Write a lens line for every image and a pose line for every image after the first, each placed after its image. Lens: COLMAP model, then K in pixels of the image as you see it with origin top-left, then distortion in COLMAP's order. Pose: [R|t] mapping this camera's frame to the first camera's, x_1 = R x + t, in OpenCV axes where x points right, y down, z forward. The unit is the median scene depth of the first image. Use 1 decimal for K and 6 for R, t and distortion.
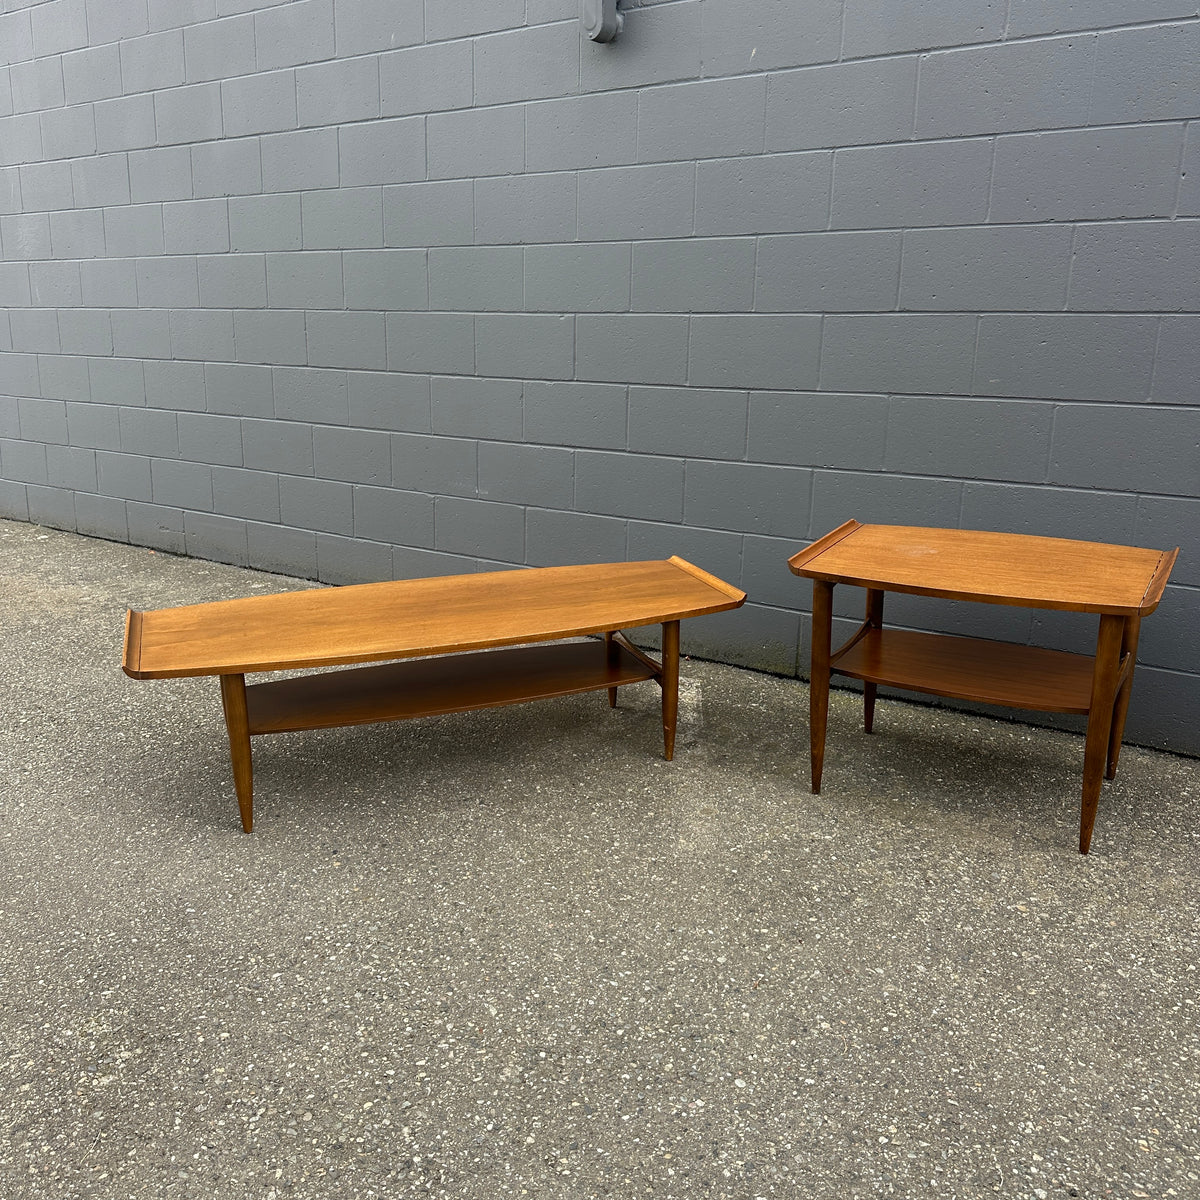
lens RADIAL K [[1101.7, 0, 600.4], [0, 1101.7, 606.0], [0, 0, 1]] dist [0.164701, -0.323030]
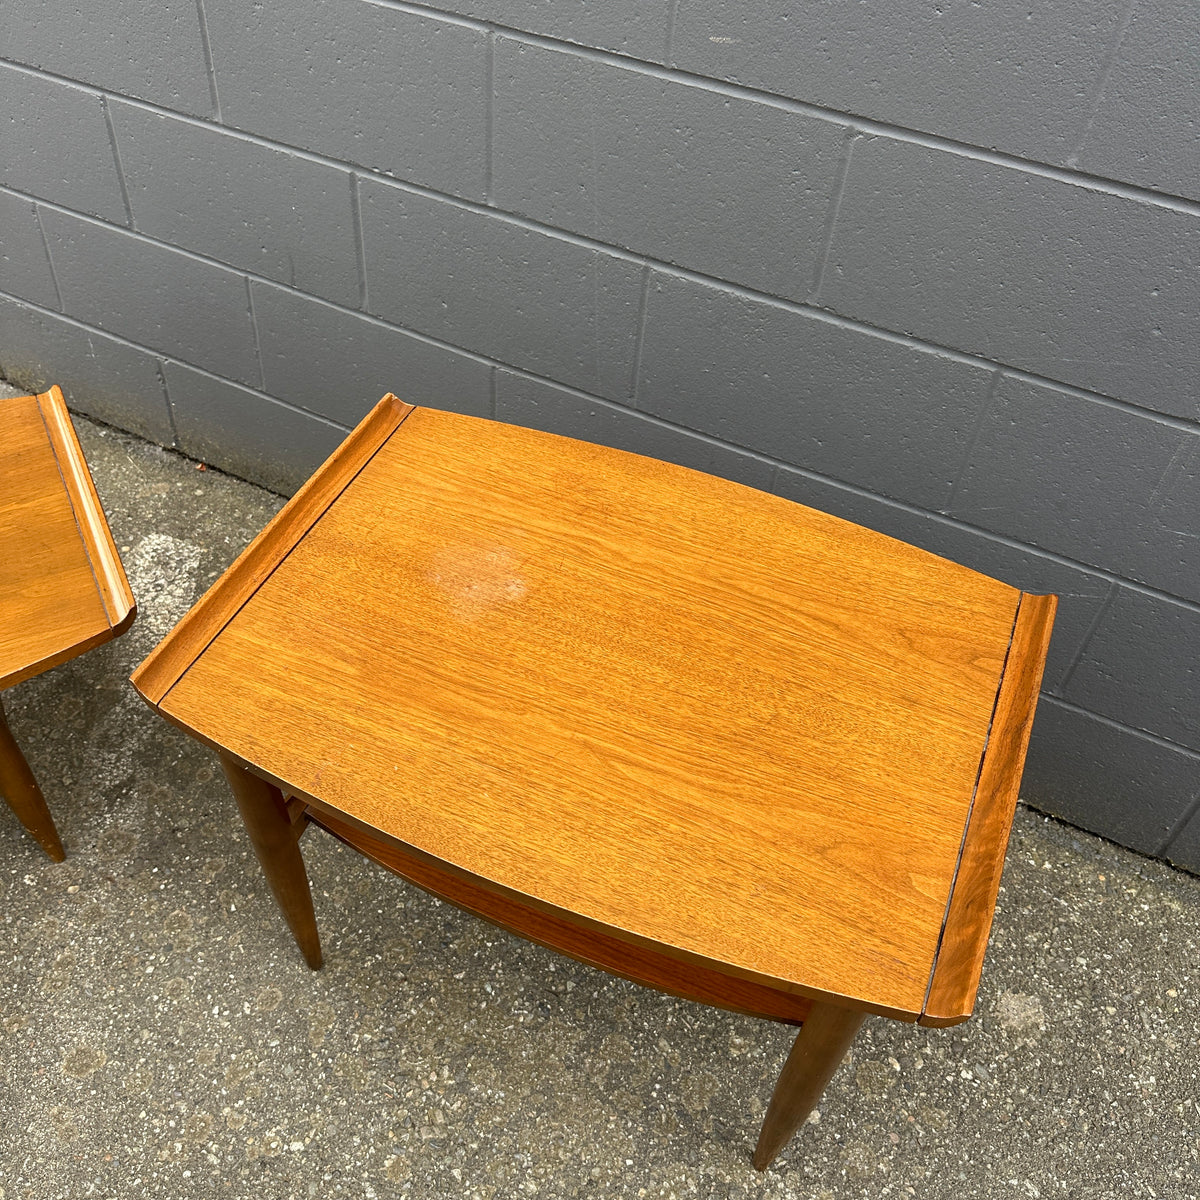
lens RADIAL K [[1126.0, 0, 595.4], [0, 1126.0, 602.9], [0, 0, 1]] dist [0.106511, -0.206529]
pose [[0.990013, -0.057424, 0.128750, 0.259215], [-0.017610, 0.855753, 0.517084, -0.253382], [-0.139872, -0.514188, 0.846196, 0.598636]]
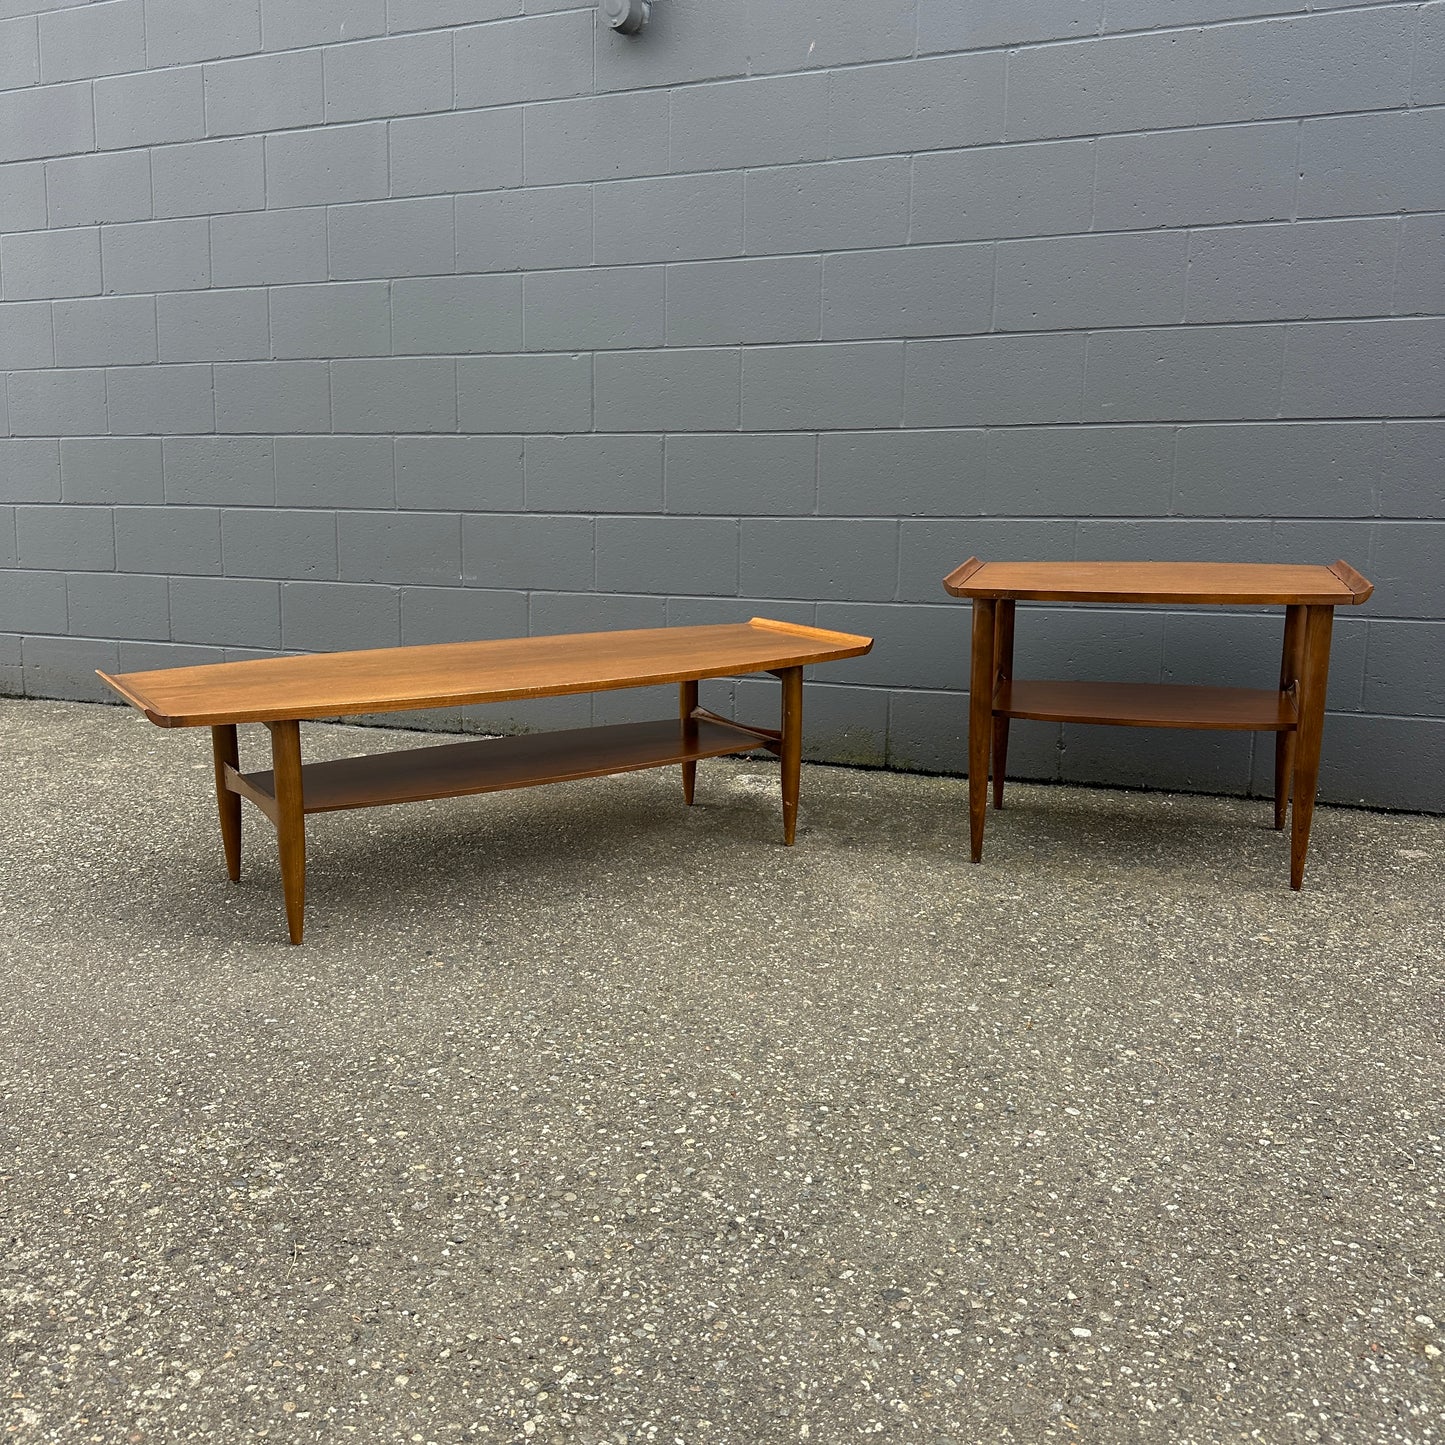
lens RADIAL K [[1321.2, 0, 716.2], [0, 1321.2, 719.6], [0, 0, 1]] dist [0.181388, -0.380819]
pose [[0.975578, -0.035989, 0.216683, -0.210114], [0.055108, 0.995038, -0.082846, 0.130174], [-0.212627, 0.092763, 0.972720, 0.043955]]
